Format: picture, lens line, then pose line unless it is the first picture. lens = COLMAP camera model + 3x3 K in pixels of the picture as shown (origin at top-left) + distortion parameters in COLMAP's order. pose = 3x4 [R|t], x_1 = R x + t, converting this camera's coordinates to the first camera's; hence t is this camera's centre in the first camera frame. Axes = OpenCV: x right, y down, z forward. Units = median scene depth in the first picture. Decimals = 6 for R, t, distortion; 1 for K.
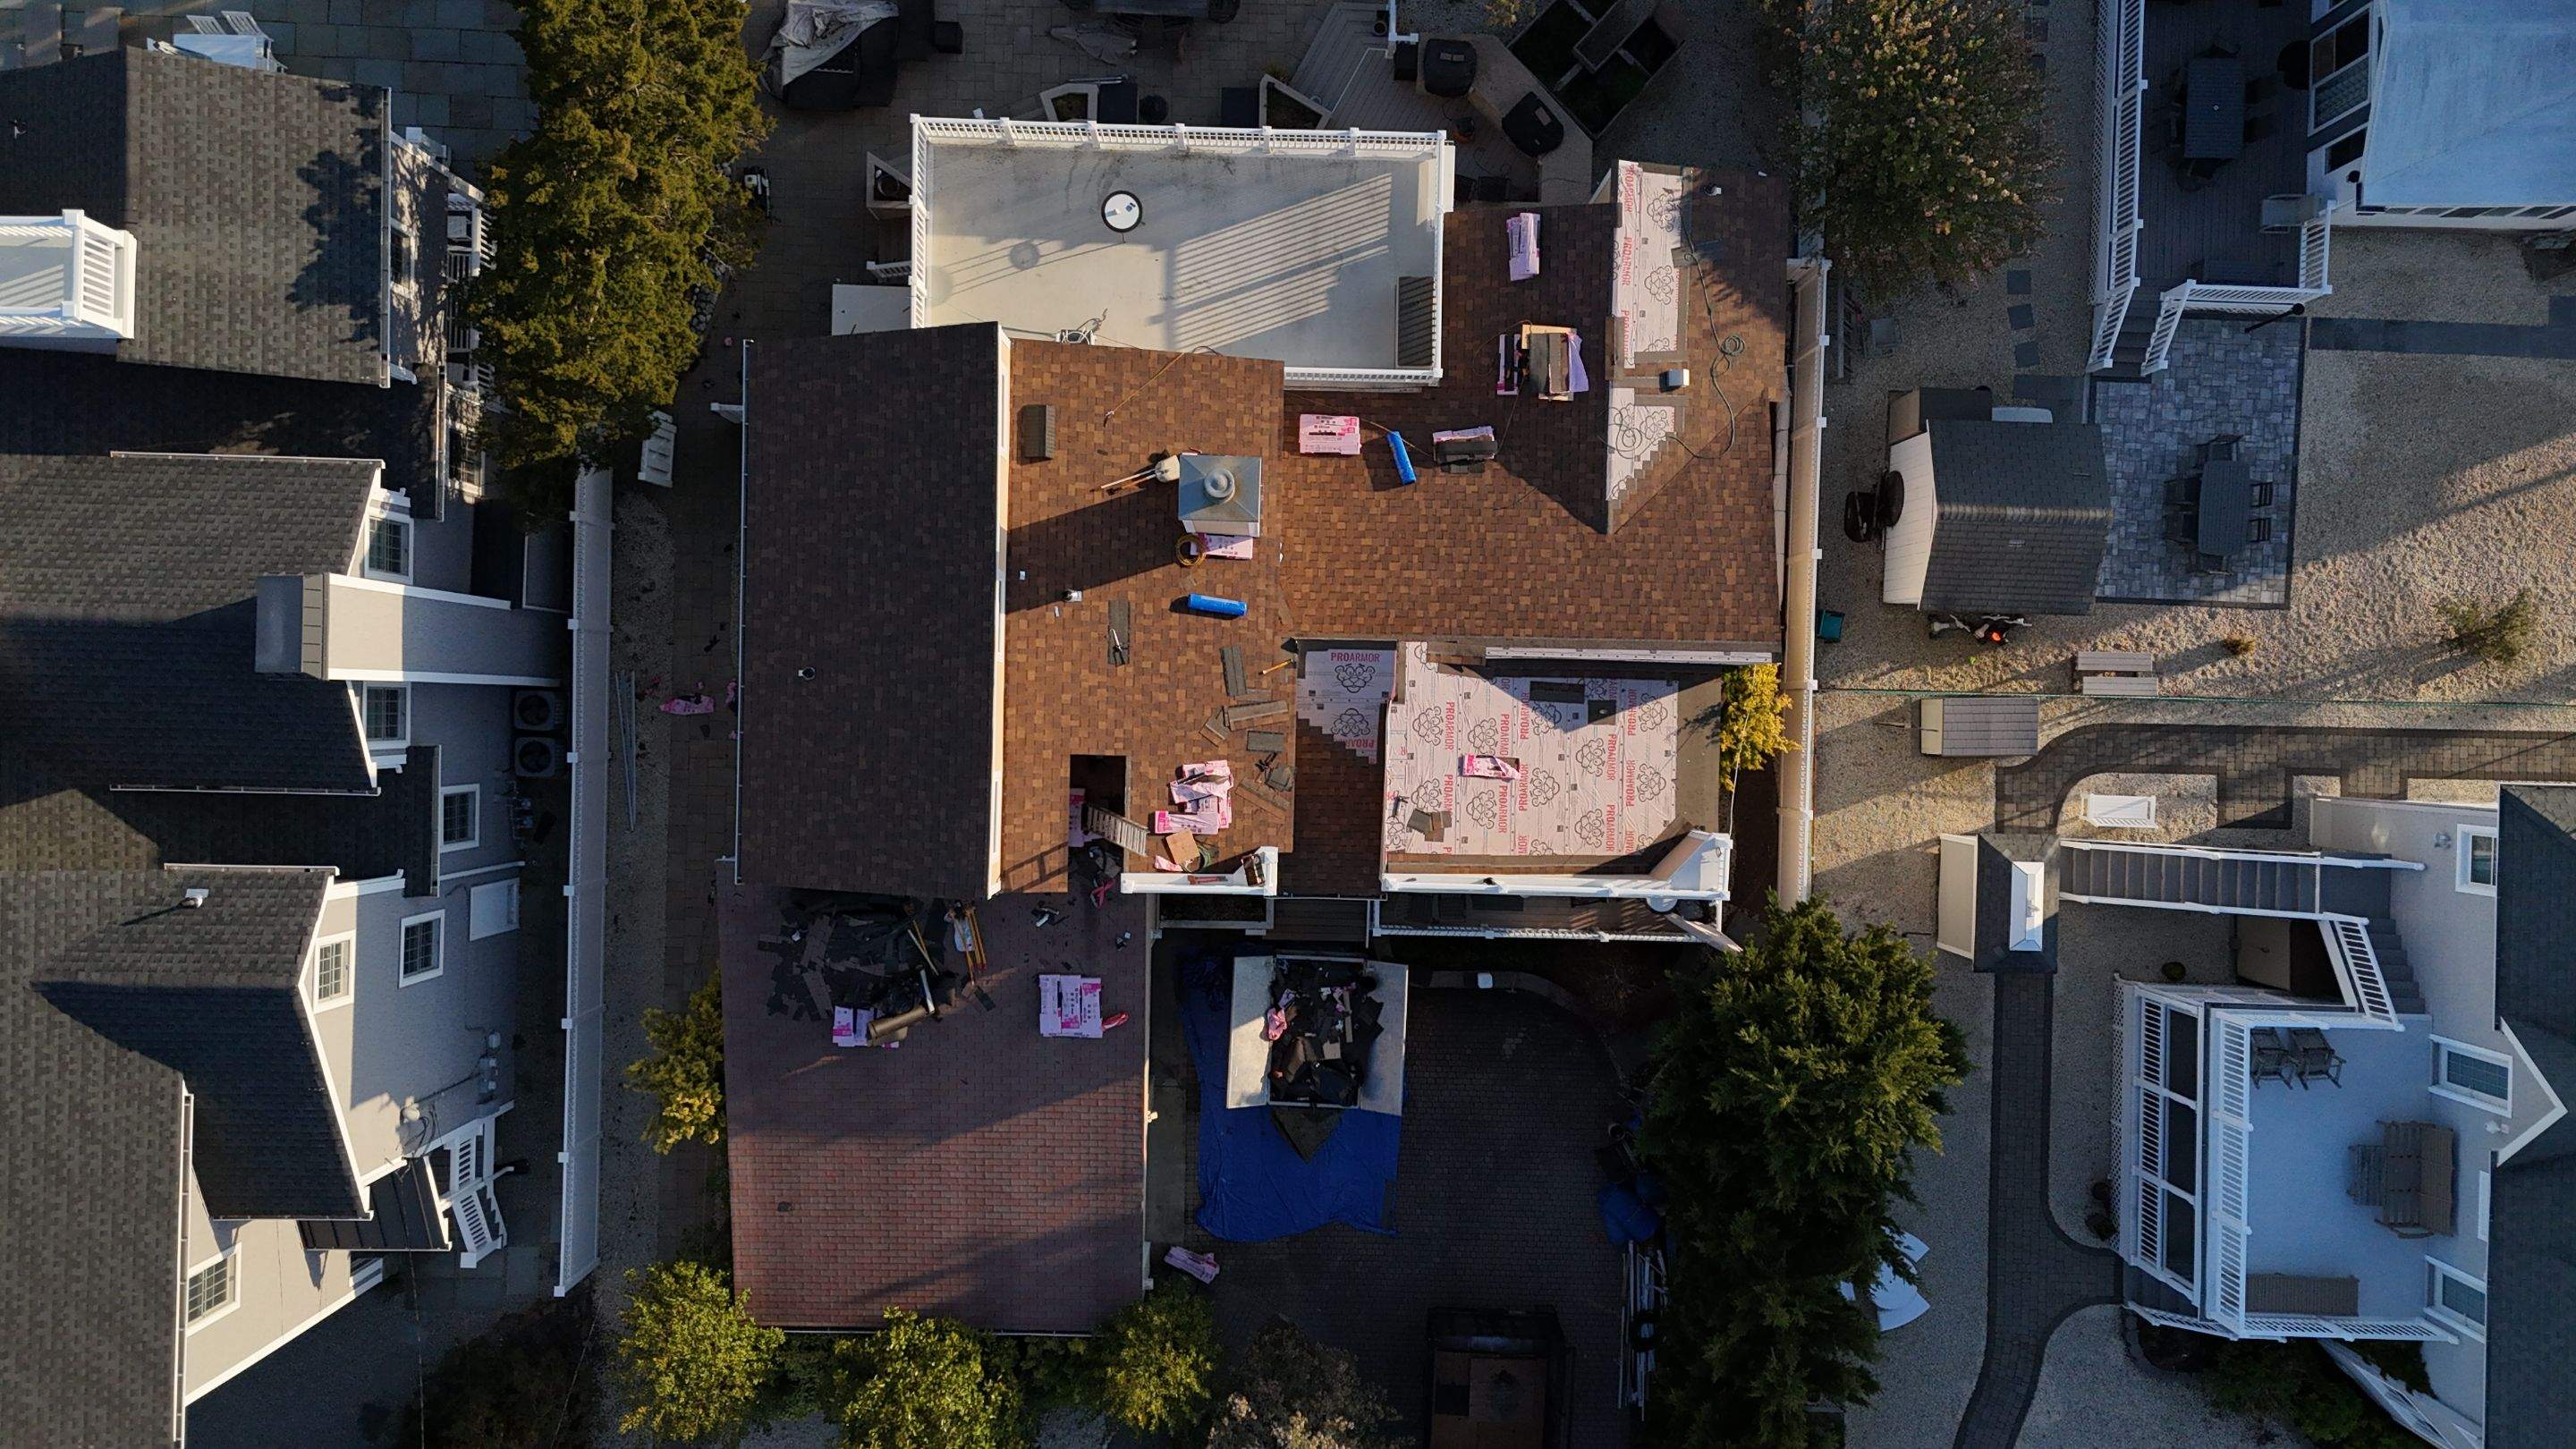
lens RADIAL K [[1892.4, 0, 1280.8], [0, 1892.4, 728.9], [0, 0, 1]] dist [0.072204, -0.062894]
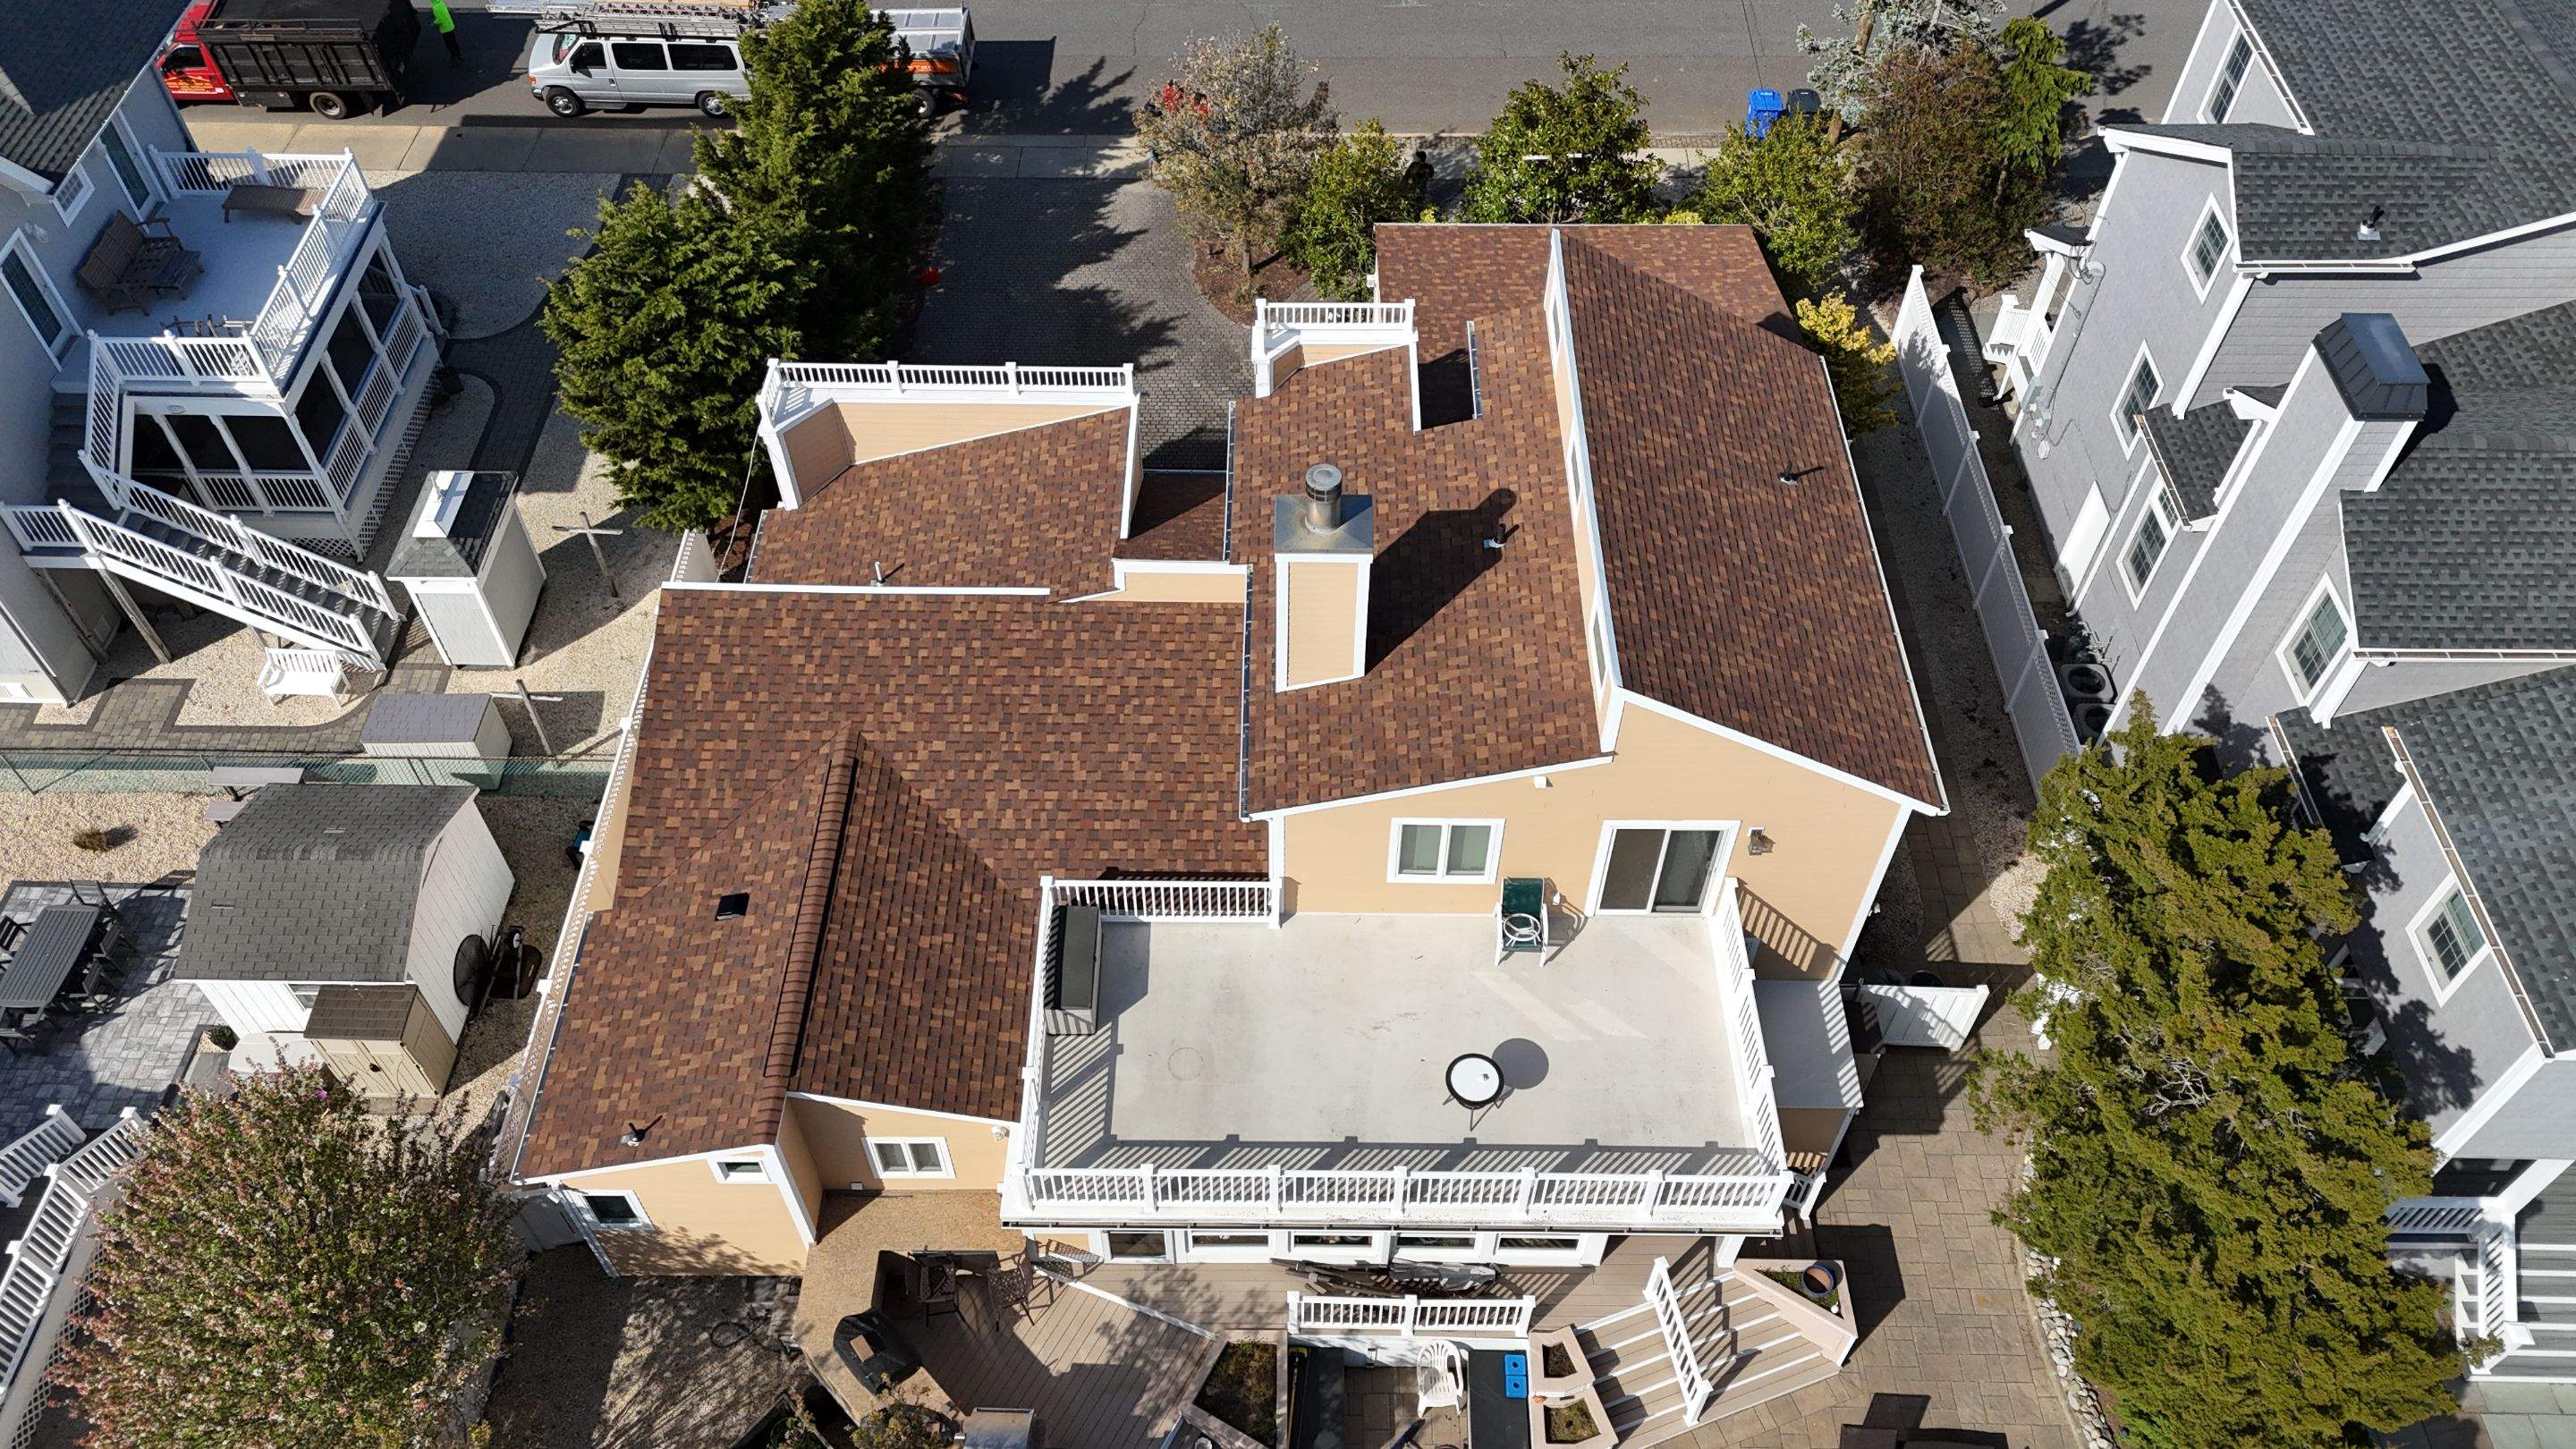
lens RADIAL K [[1892.4, 0, 1294.3], [0, 1892.4, 720.1], [0, 0, 1]] dist [0.072204, -0.062894]
pose [[-0.999719, 0.007058, -0.022619, -0.000072], [-0.019858, -0.770383, 0.637273, -0.603581], [-0.012927, 0.637543, 0.770306, 0.356241]]
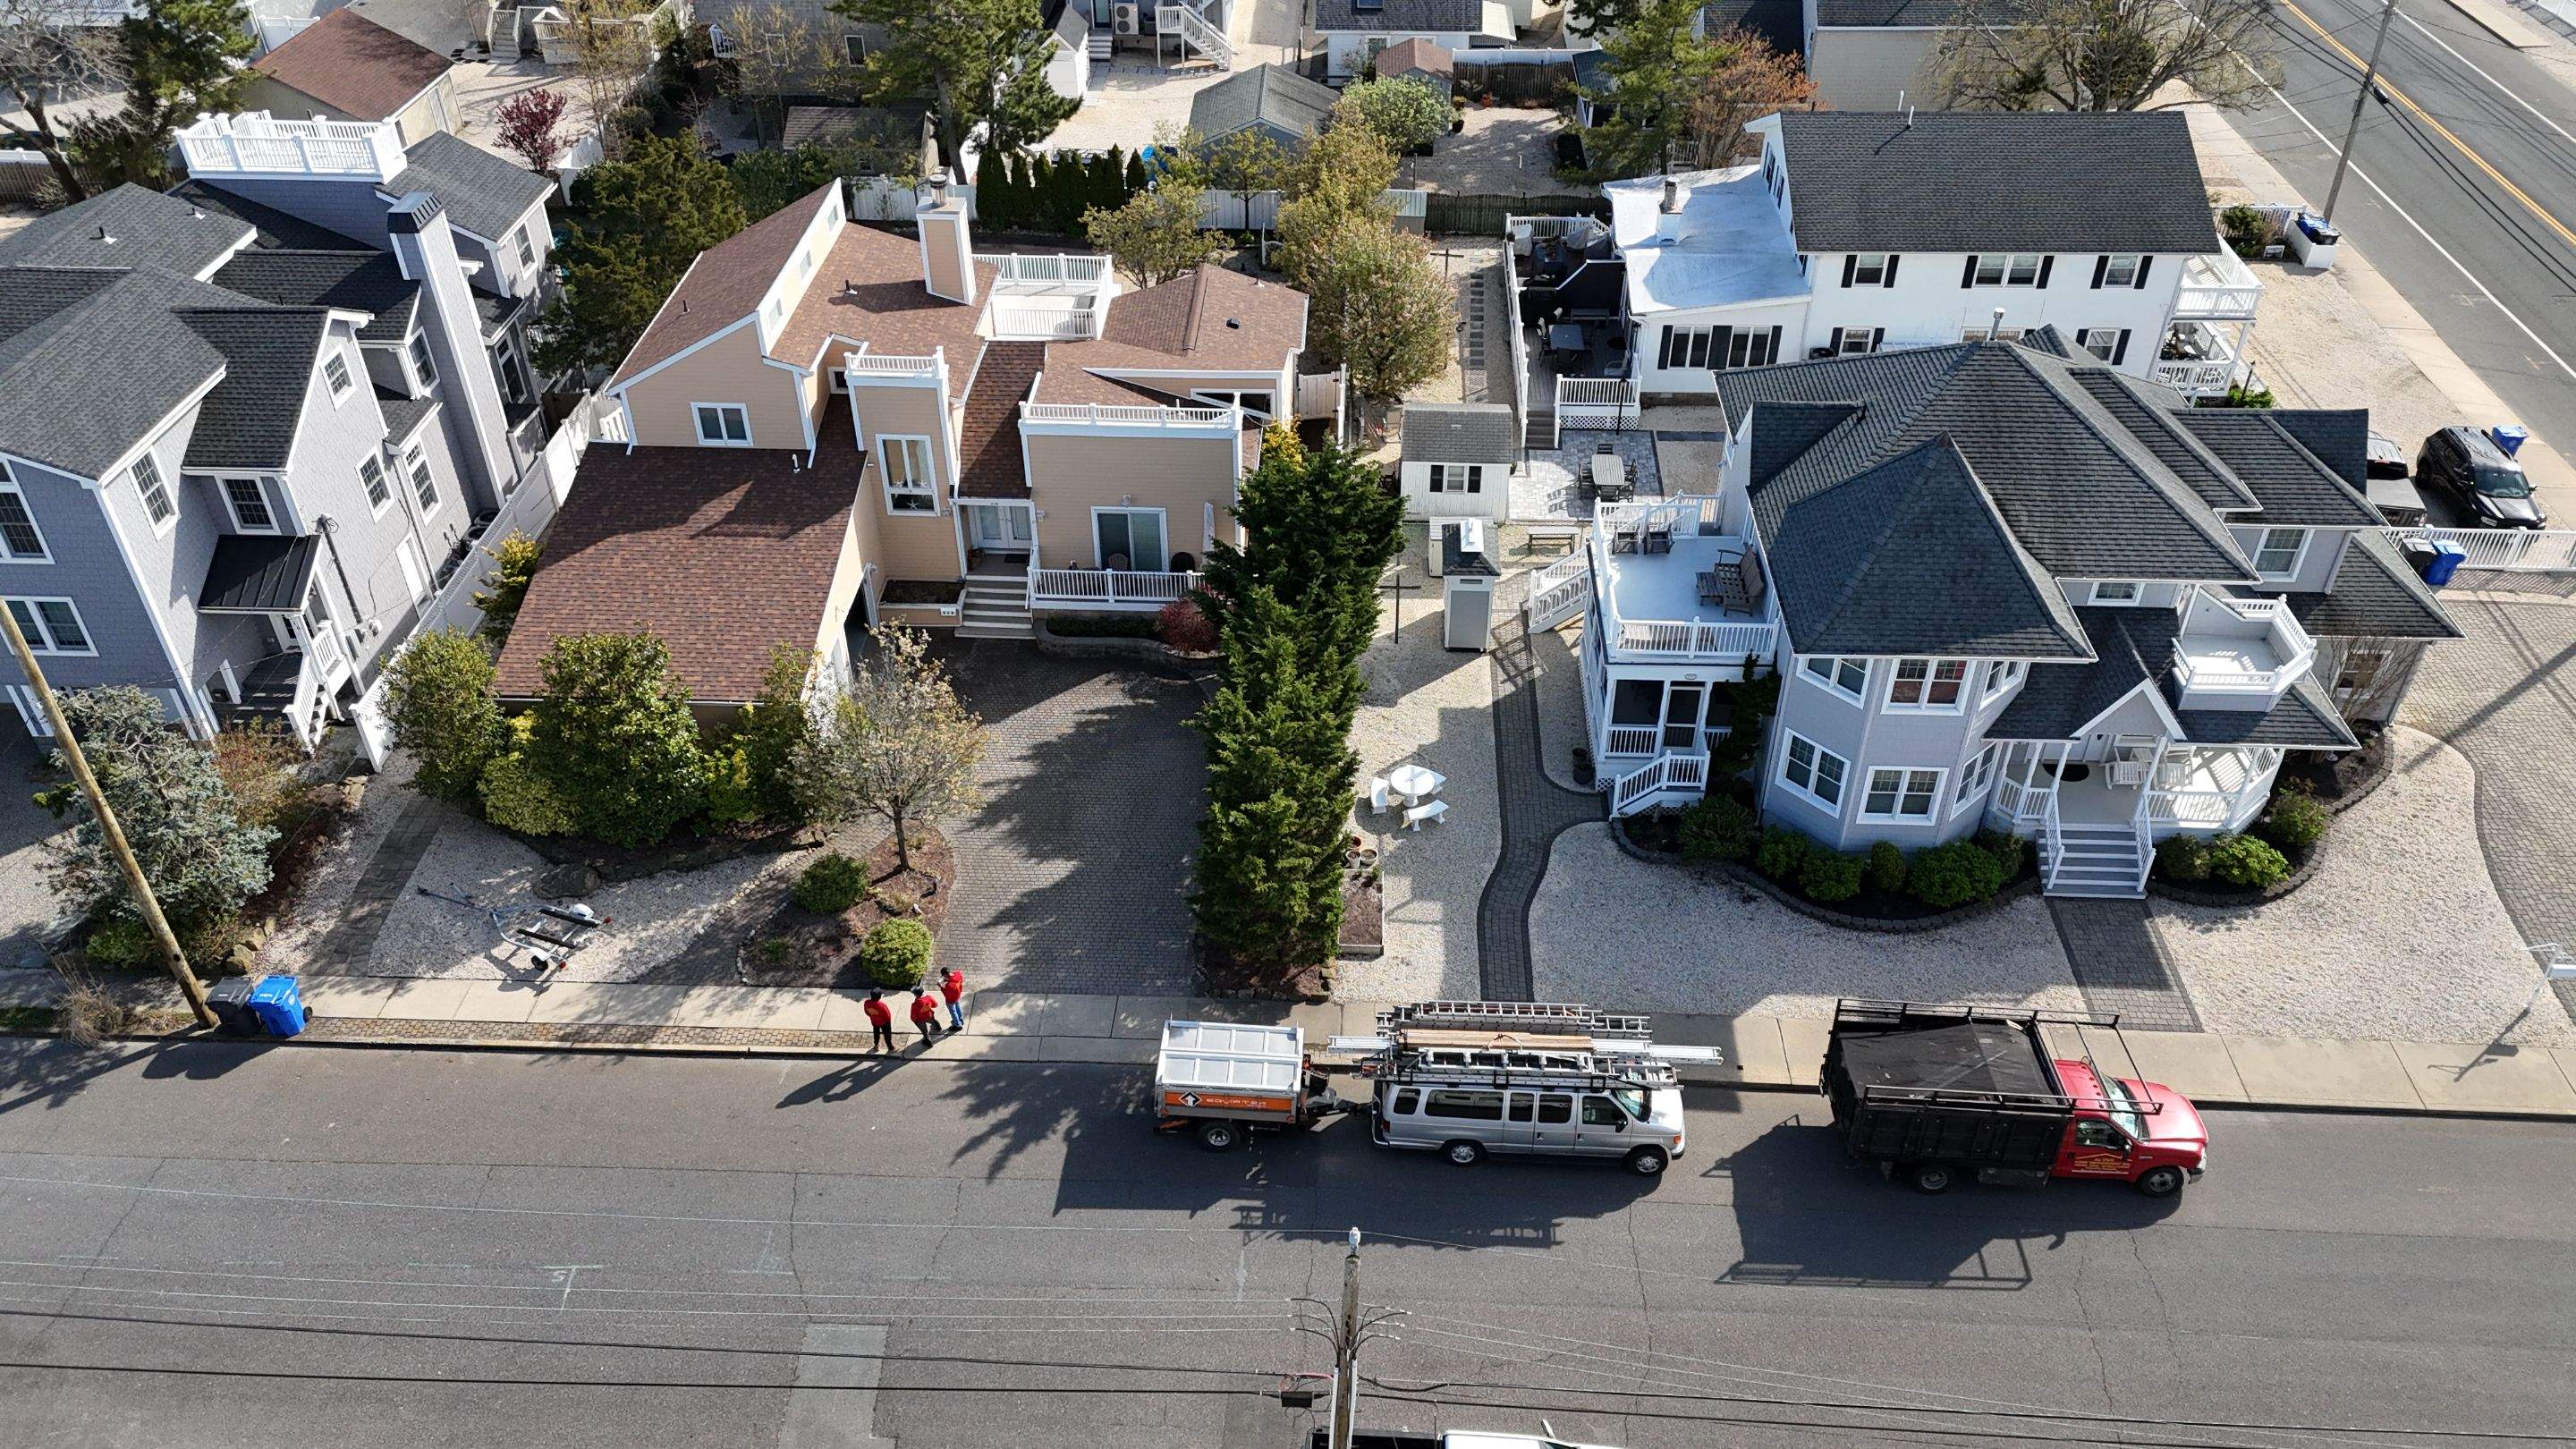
lens RADIAL K [[1892.4, 0, 1281.6], [0, 1892.4, 724.9], [0, 0, 1]] dist [0.072204, -0.062894]
pose [[0.999581, 0.004786, -0.028536, 0.295432], [-0.025779, 0.595190, -0.803172, 1.377025], [0.013140, 0.803571, 0.595064, 0.263948]]
